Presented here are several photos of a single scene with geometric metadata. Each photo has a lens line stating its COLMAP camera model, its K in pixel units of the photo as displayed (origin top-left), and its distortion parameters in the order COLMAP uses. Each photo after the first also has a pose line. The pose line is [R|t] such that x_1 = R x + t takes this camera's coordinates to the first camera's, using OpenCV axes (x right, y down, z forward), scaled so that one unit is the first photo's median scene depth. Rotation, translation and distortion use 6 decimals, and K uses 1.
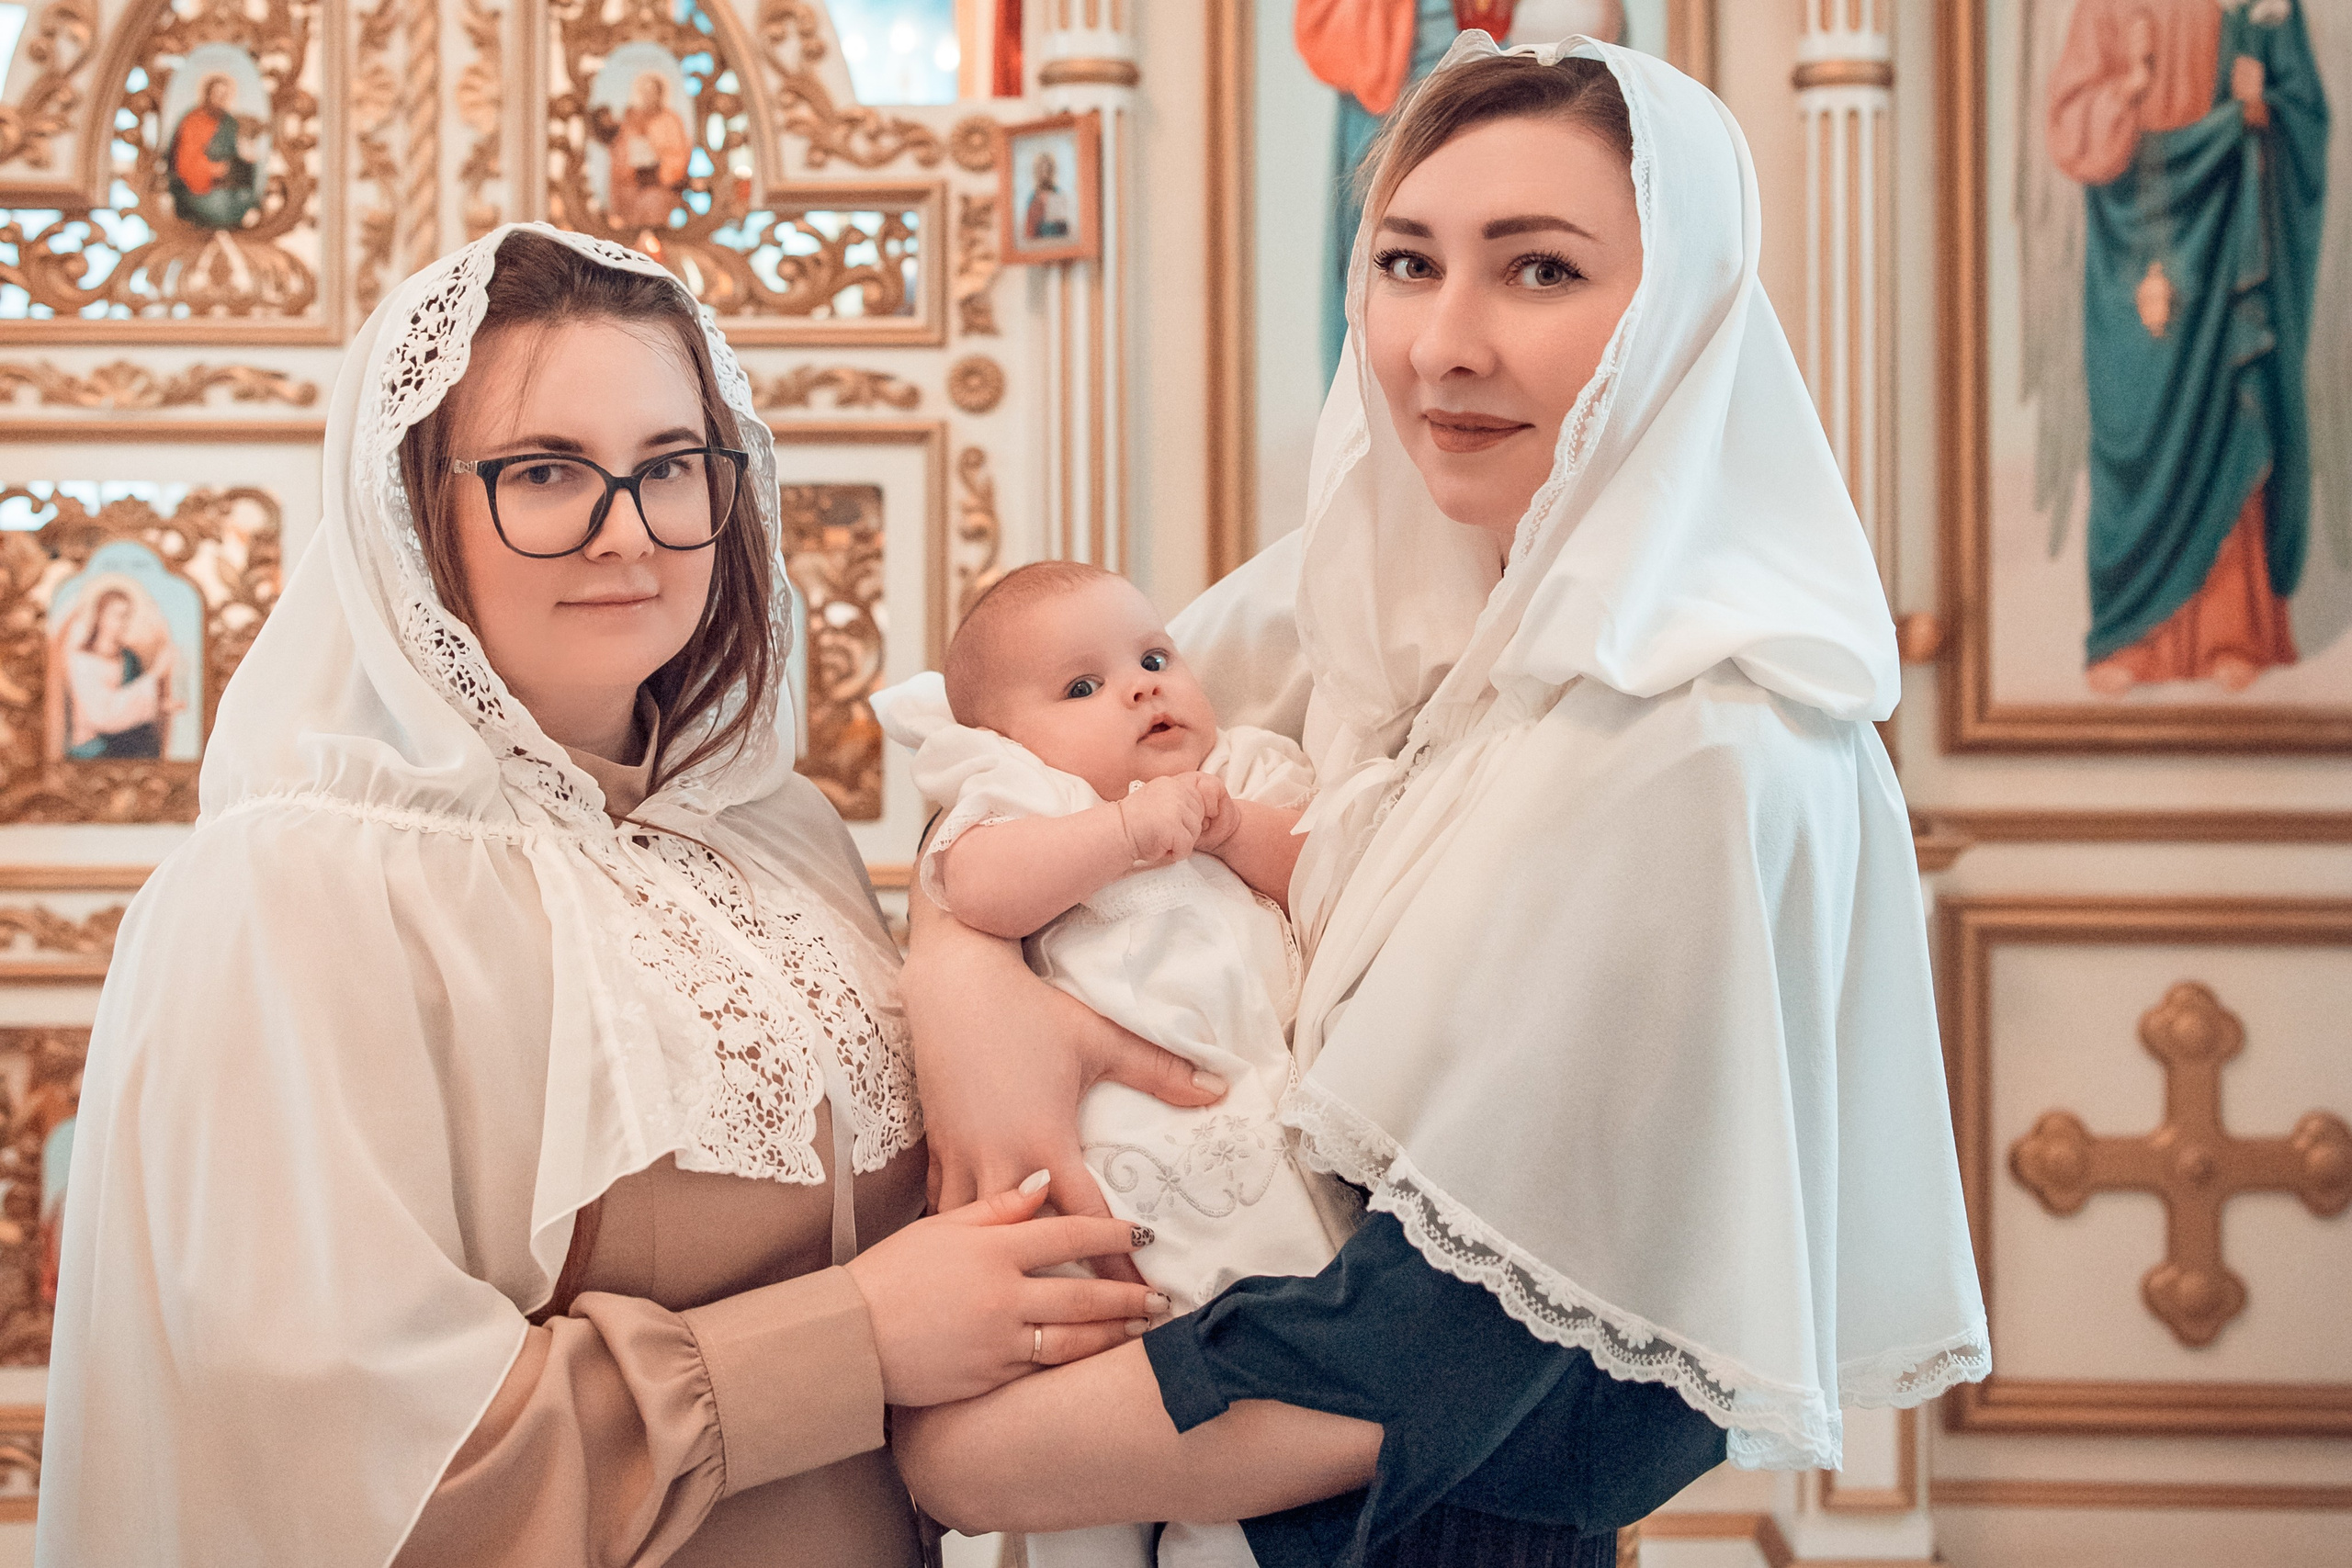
lens RADIAL K [[2301.1, 0, 1163.2], [0, 2301.1, 765.0], [0, 0, 1]] dist [-0.004448, 0.000000]
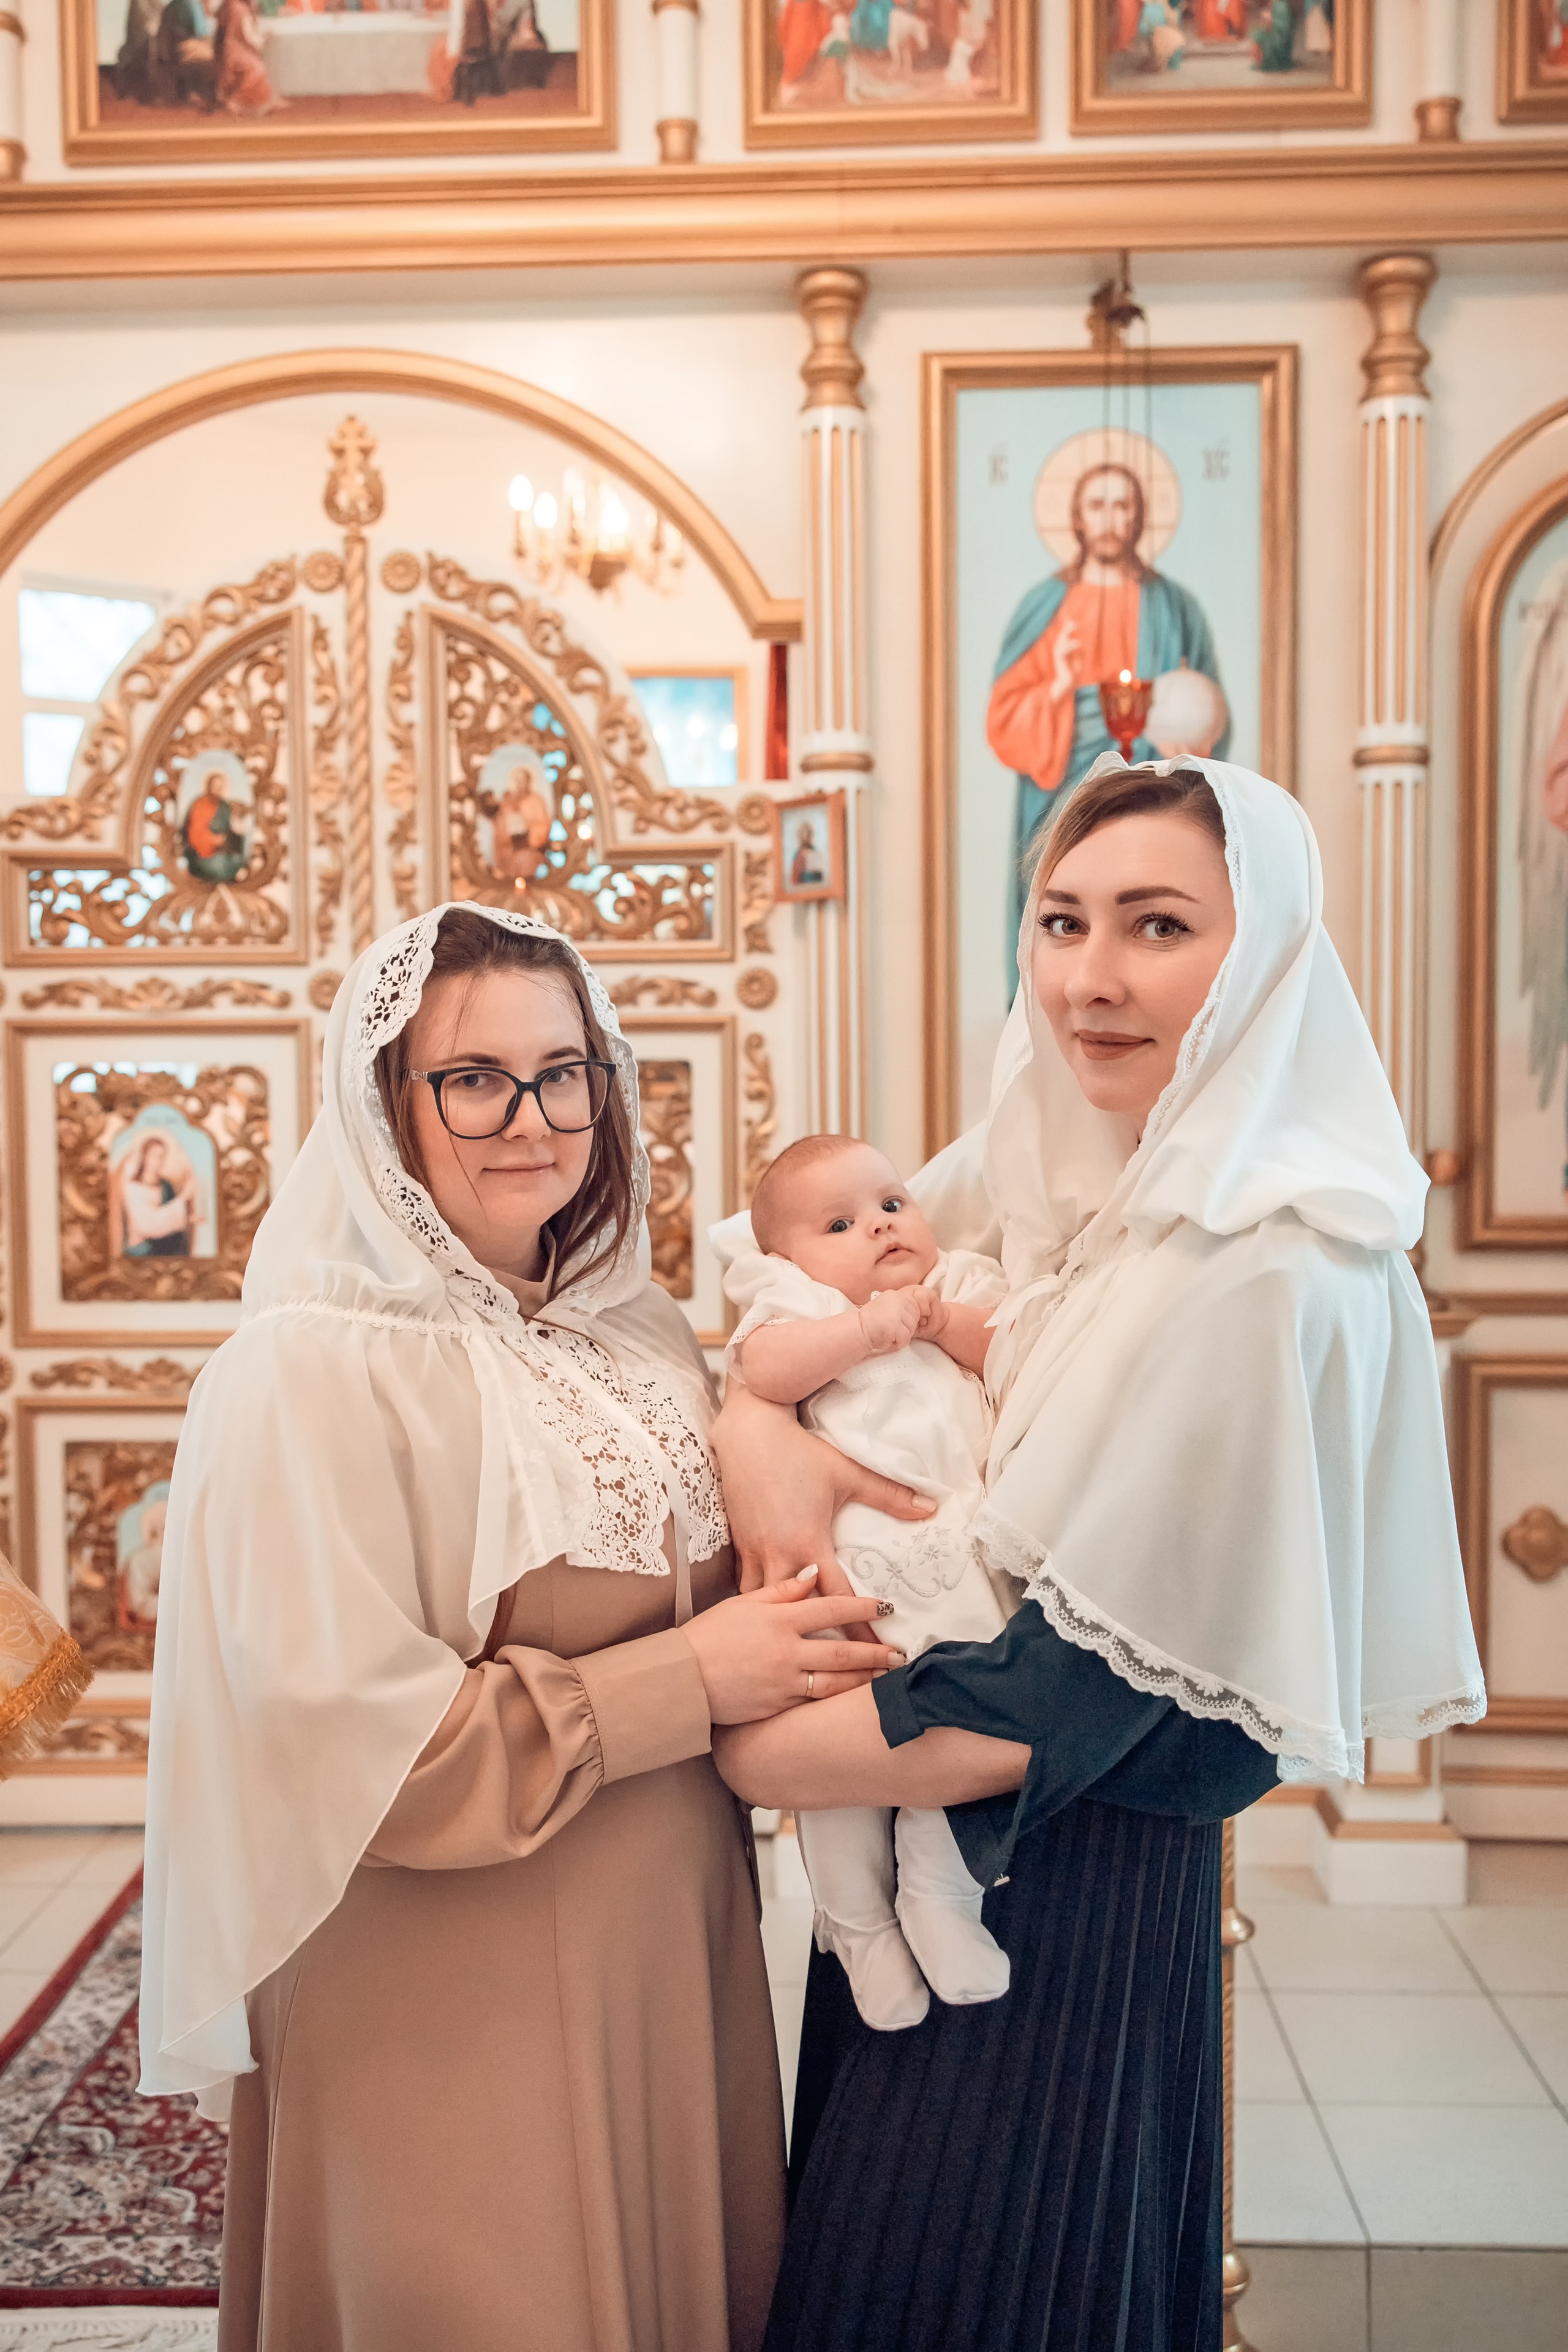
lens RADIAL K [[2301.4, 0, 753.0], [0, 2301.4, 1186.5], [0, 0, 1]] dist [-0.004448, 0.000000]
pose [[0.997937, -0.002928, -0.064142, 0.005643], [0.007810, 0.997077, 0.076004, -0.152075], [0.063732, -0.076348, 0.995042, -0.397159]]
